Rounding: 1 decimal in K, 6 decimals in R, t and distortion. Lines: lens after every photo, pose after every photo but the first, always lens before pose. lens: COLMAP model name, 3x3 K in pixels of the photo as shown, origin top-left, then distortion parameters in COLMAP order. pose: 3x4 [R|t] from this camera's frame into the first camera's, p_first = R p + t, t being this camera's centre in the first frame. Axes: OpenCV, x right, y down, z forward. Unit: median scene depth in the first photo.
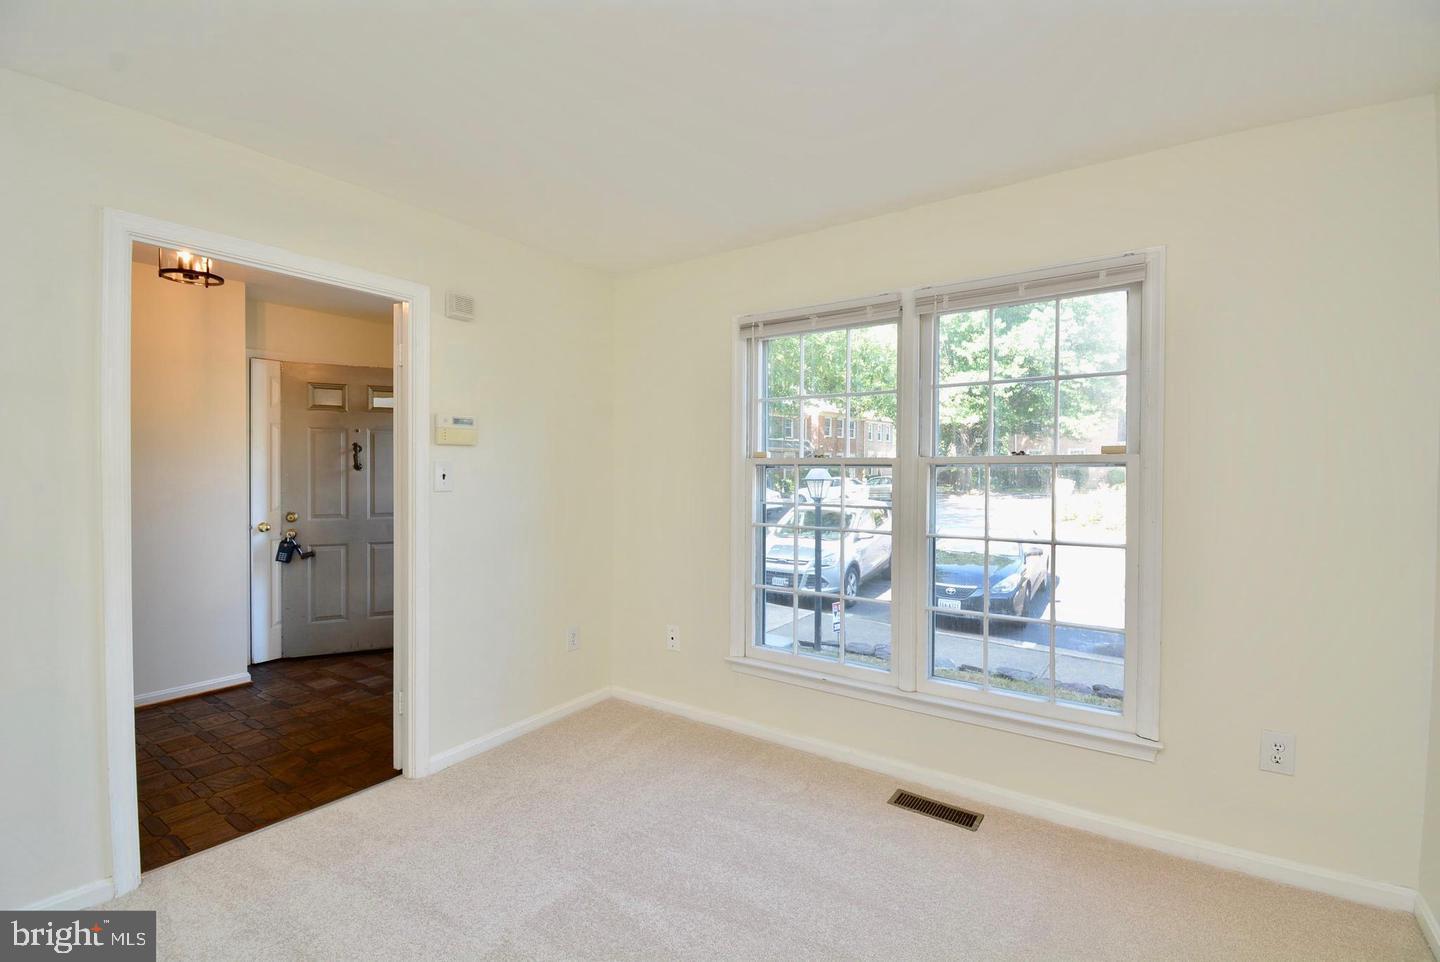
lens RADIAL K [[637.1, 0, 725.4], [0, 637.1, 474.2], [0, 0, 1]] dist [0.022983, -0.027286]
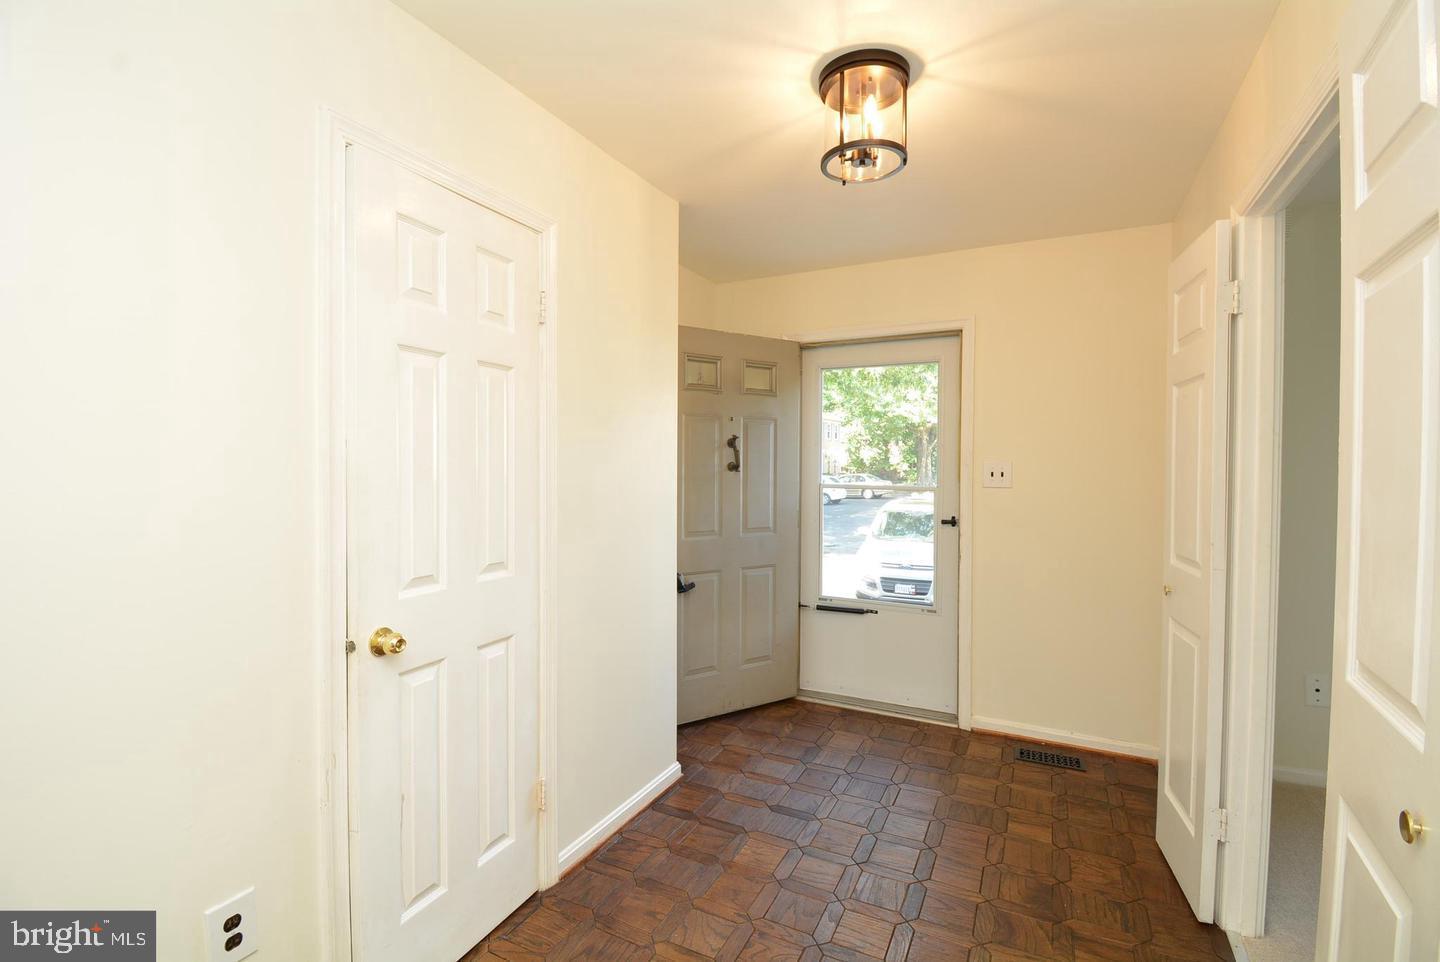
lens RADIAL K [[637.1, 0, 725.4], [0, 637.1, 474.2], [0, 0, 1]] dist [0.022983, -0.027286]
pose [[0.990697, -0.003110, 0.136047, -0.681895], [0.002684, 0.999991, 0.003316, -0.005700], [-0.136057, -0.002920, 0.990697, 0.259461]]
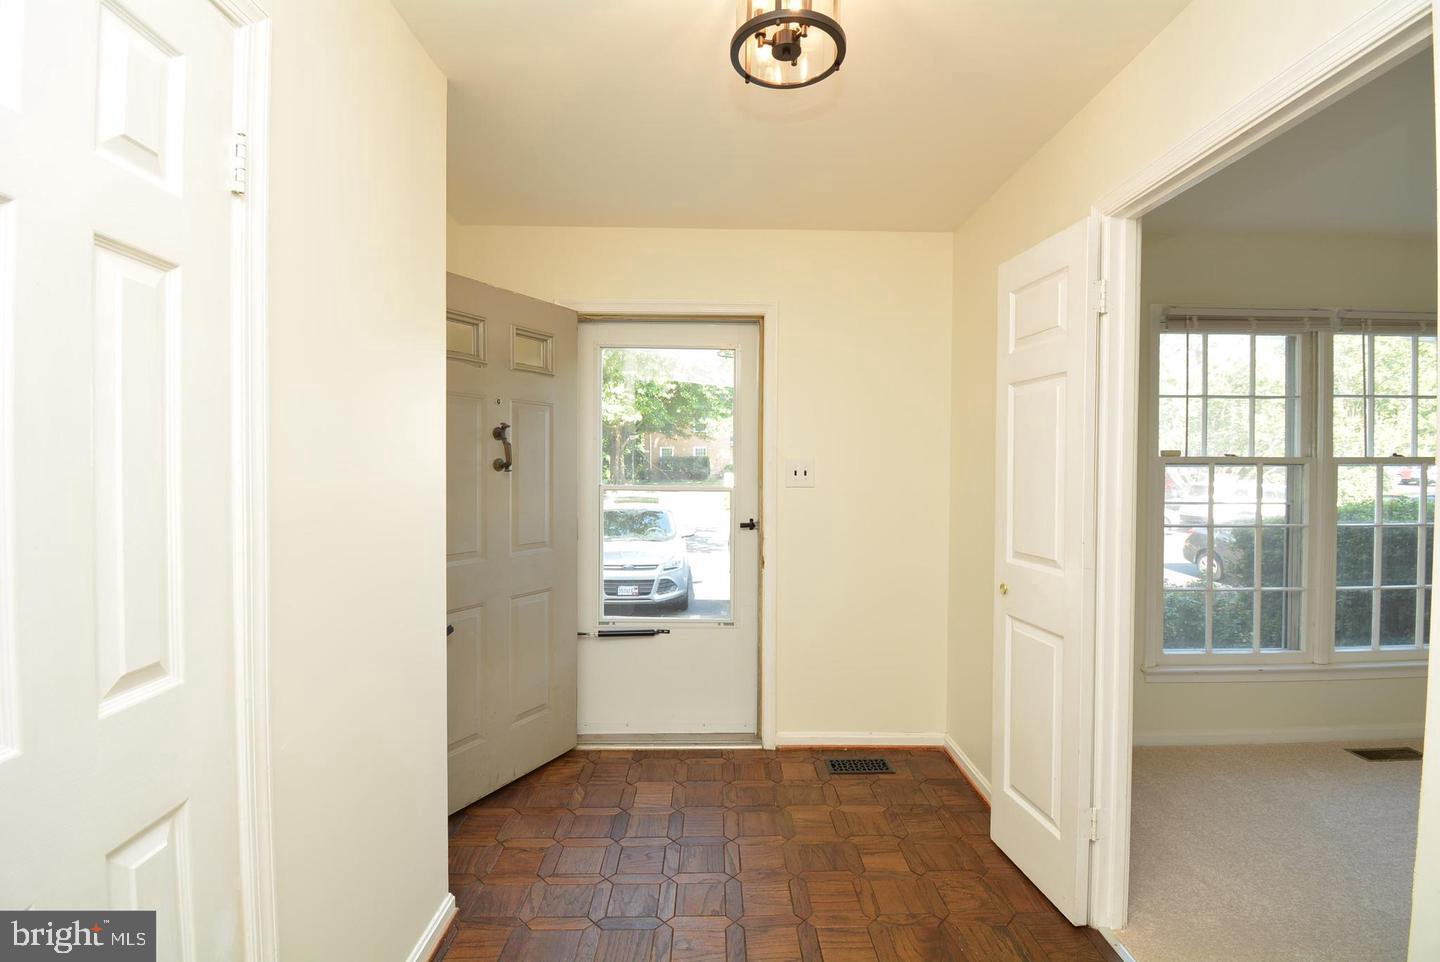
lens RADIAL K [[637.1, 0, 725.4], [0, 637.1, 474.2], [0, 0, 1]] dist [0.022983, -0.027286]
pose [[0.814815, -0.010183, 0.579631, -0.737435], [0.005944, 0.999940, 0.009211, -0.007697], [-0.579690, -0.004060, 0.814827, 0.420005]]
